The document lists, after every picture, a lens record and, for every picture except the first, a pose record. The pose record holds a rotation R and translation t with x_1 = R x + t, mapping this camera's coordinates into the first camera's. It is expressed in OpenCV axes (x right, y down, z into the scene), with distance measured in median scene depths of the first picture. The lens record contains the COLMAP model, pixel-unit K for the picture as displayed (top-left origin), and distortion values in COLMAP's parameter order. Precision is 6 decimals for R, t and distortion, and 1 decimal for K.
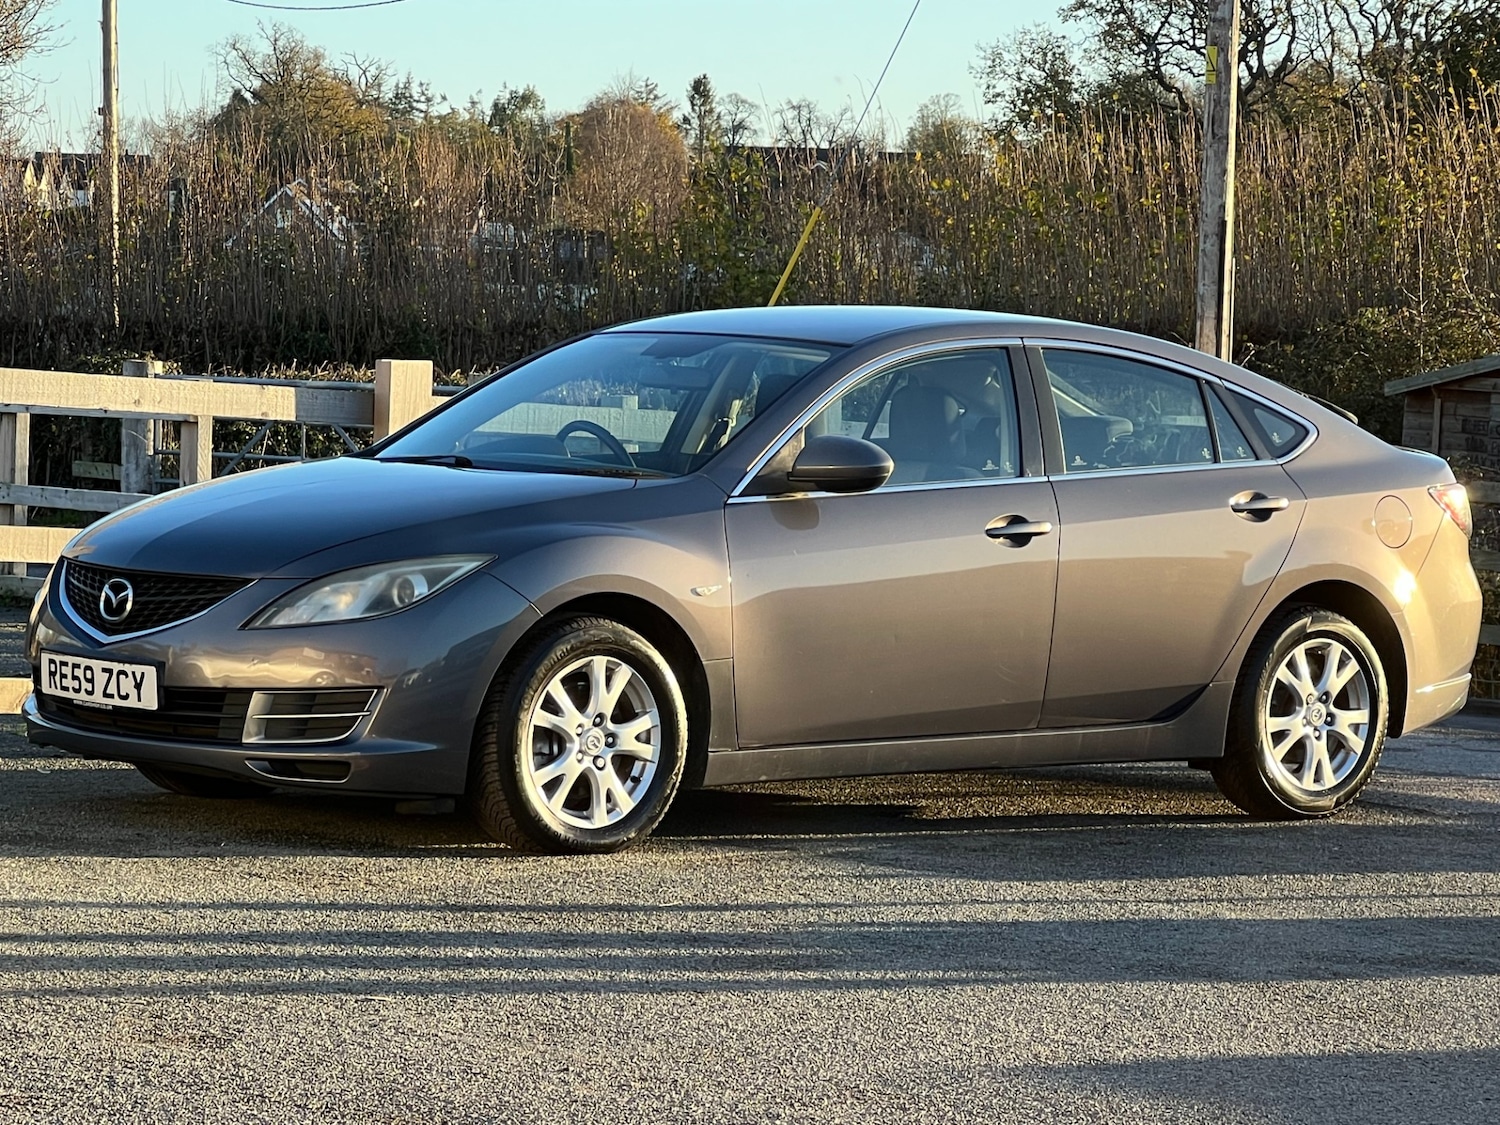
lens RADIAL K [[5081.7, 0, 726.4], [0, 5081.7, 563.6], [0, 0, 1]] dist [-0.428562, 12.098728]
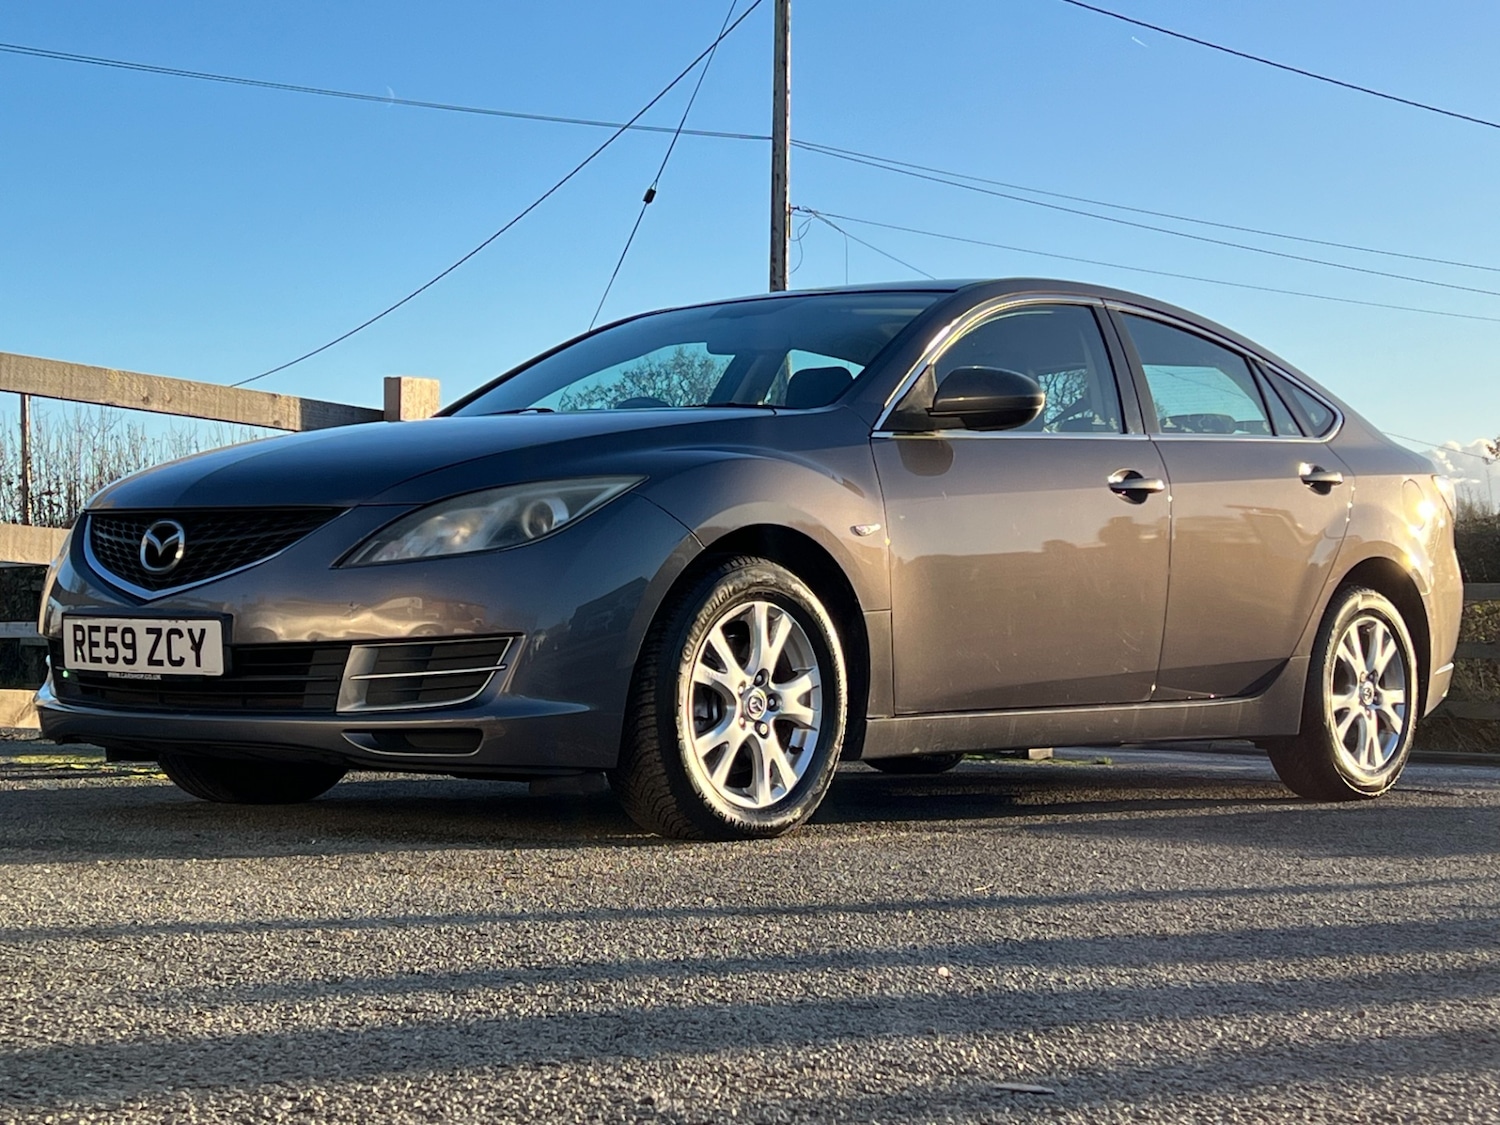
lens RADIAL K [[2618.4, 0, 750.0], [0, 2618.4, 562.5], [0, 0, 1]] dist [0.297286, -1.308358]
pose [[0.988850, -0.017038, 0.147935, -0.090413], [0.027292, 0.997341, -0.067568, 0.040896], [-0.146390, 0.070852, 0.986686, 0.569877]]
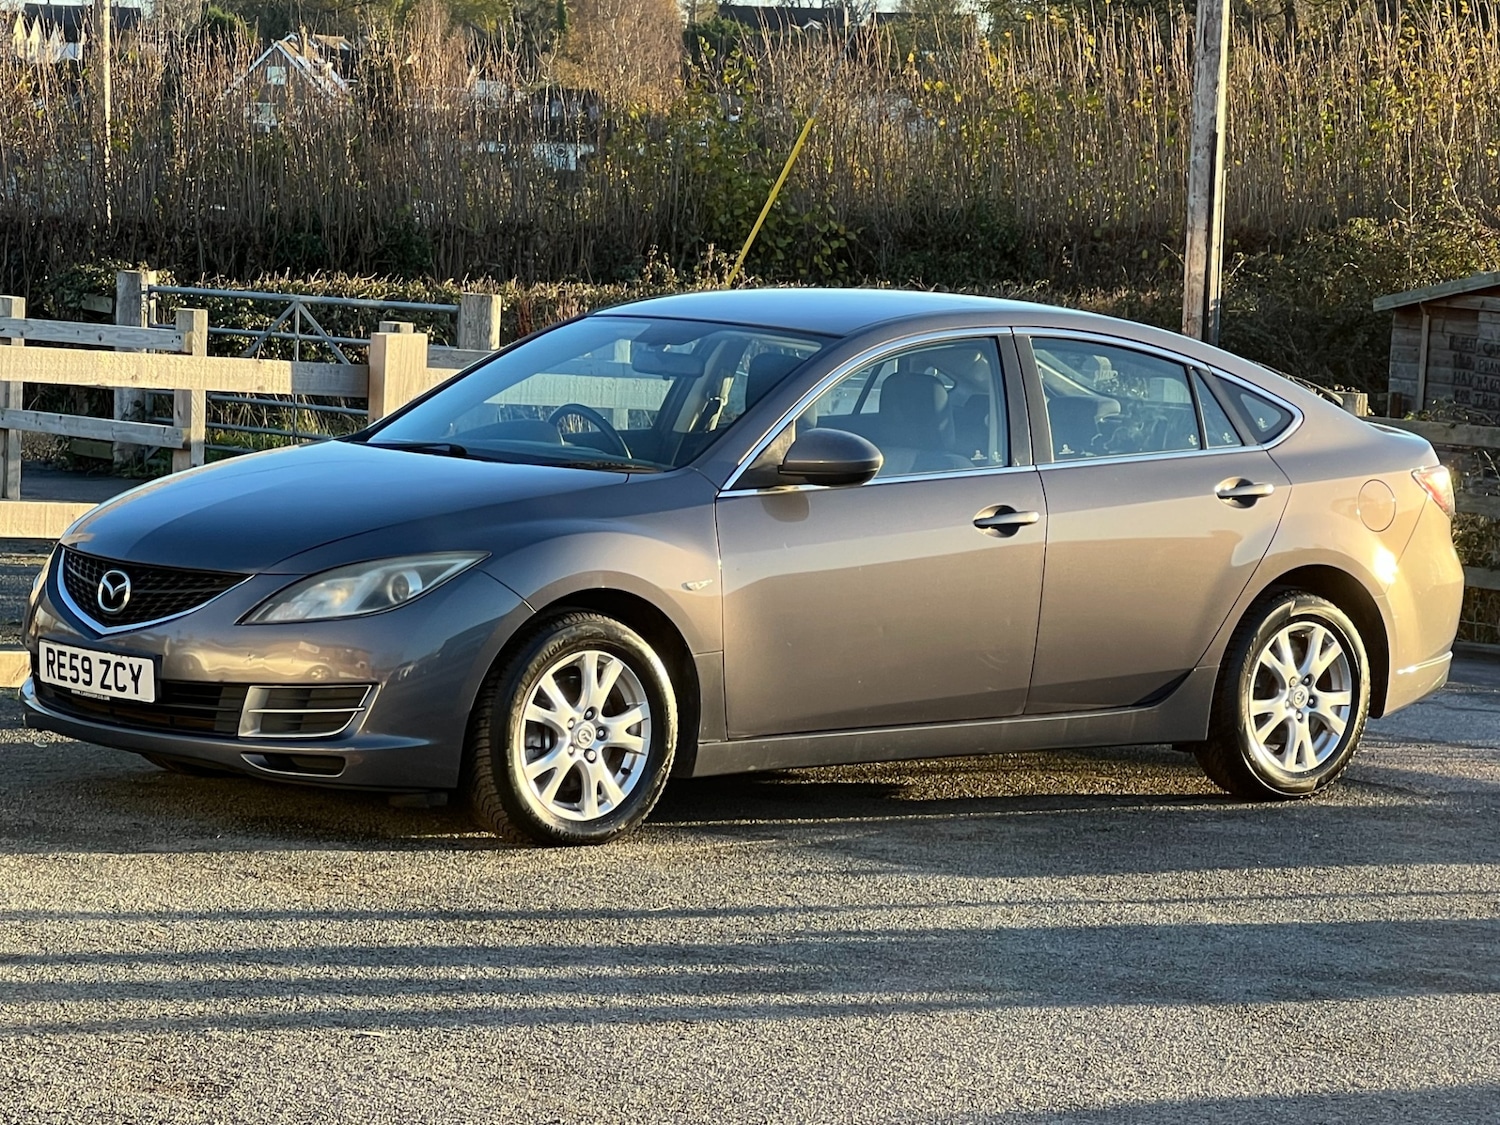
lens RADIAL K [[5081.1, 0, 750.0], [0, 5081.1, 562.5], [0, 0, 1]] dist [-0.444585, 12.467229]
pose [[0.999951, 0.007079, 0.006853, -0.000388], [-0.007266, 0.999589, 0.027737, -0.027606], [-0.006654, -0.027785, 0.999592, -0.011641]]
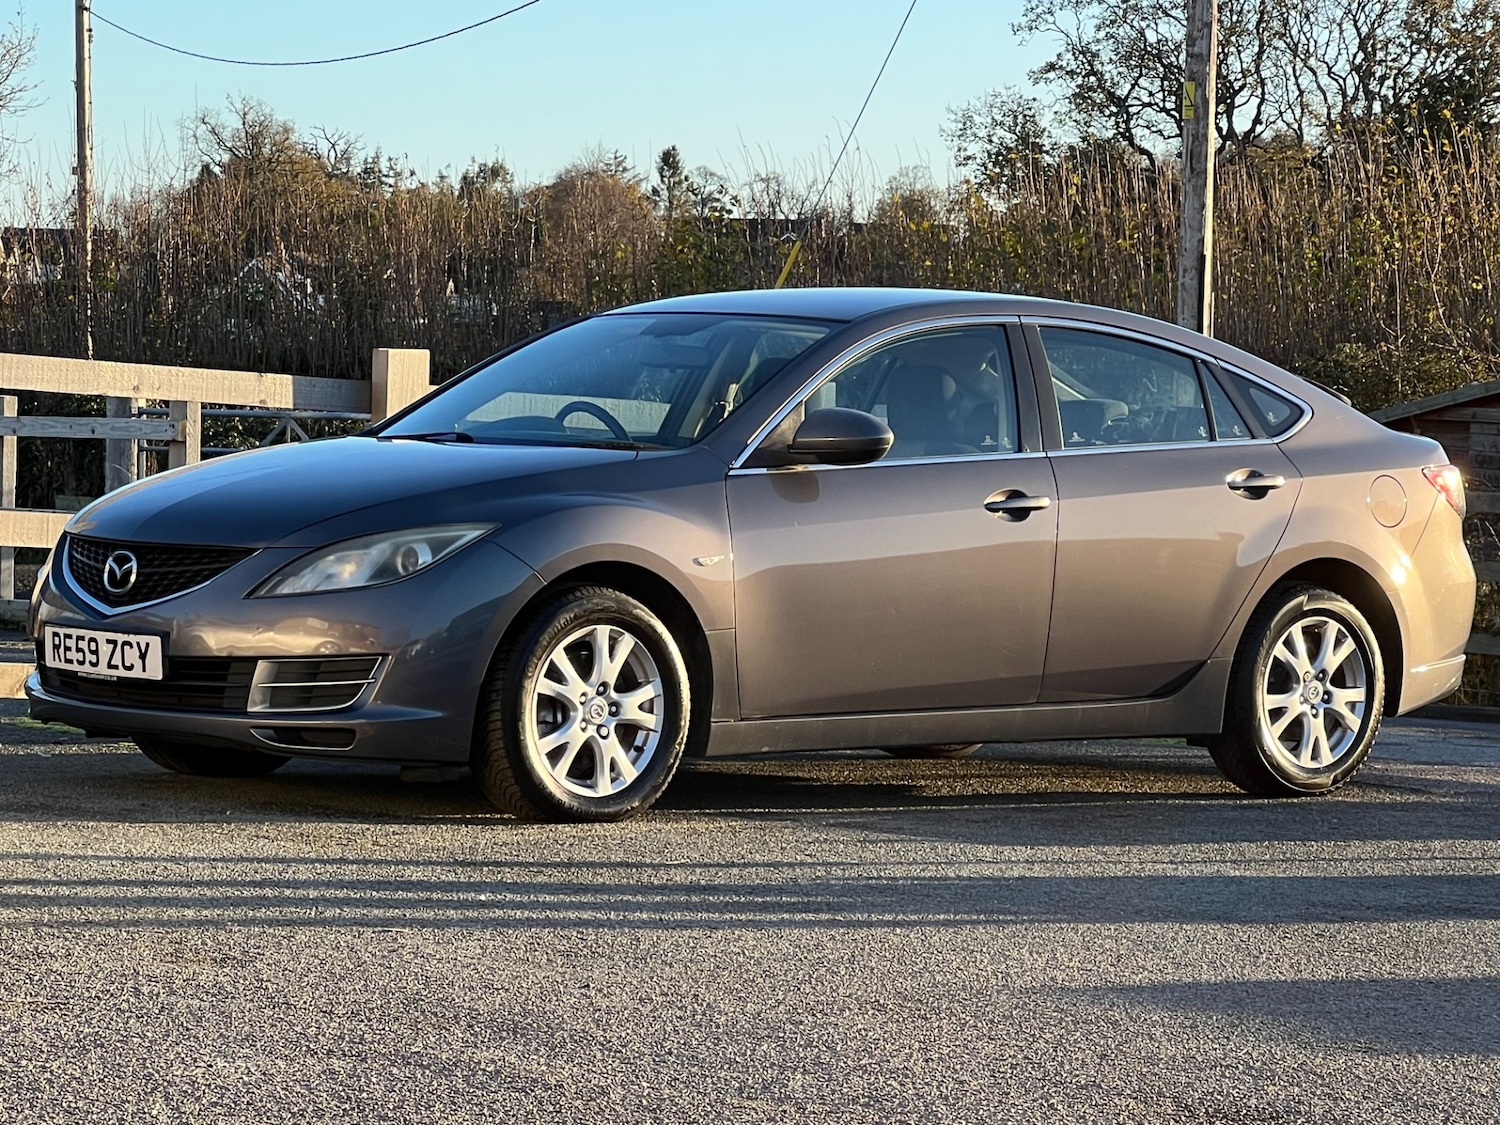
lens RADIAL K [[5081.1, 0, 750.0], [0, 5081.1, 562.5], [0, 0, 1]] dist [-0.444585, 12.467229]
pose [[0.999933, -0.004850, 0.010463, -0.006303], [0.005001, 0.999883, -0.014433, 0.020413], [-0.010392, 0.014484, 0.999841, -0.003341]]
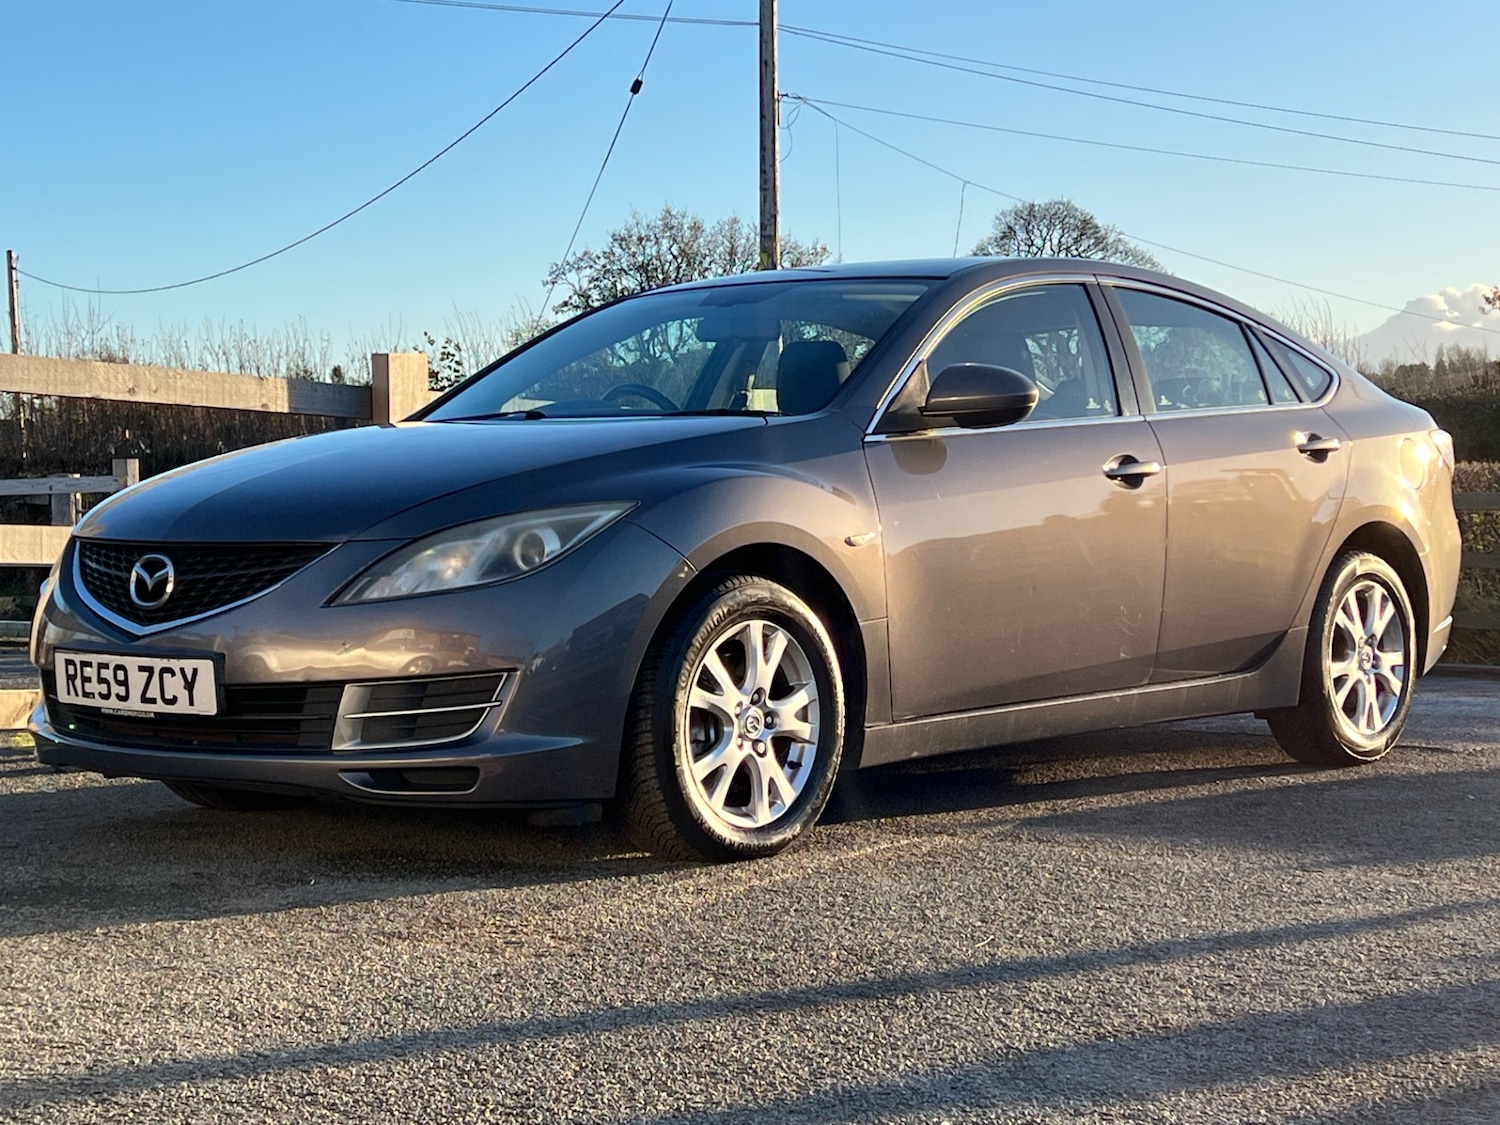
lens RADIAL K [[2618.4, 0, 750.0], [0, 2618.4, 562.5], [0, 0, 1]] dist [0.297286, -1.308358]
pose [[0.988062, -0.044938, 0.147359, -0.088679], [0.047831, 0.998725, -0.016140, 0.015603], [-0.146446, 0.022995, 0.988951, 0.571493]]
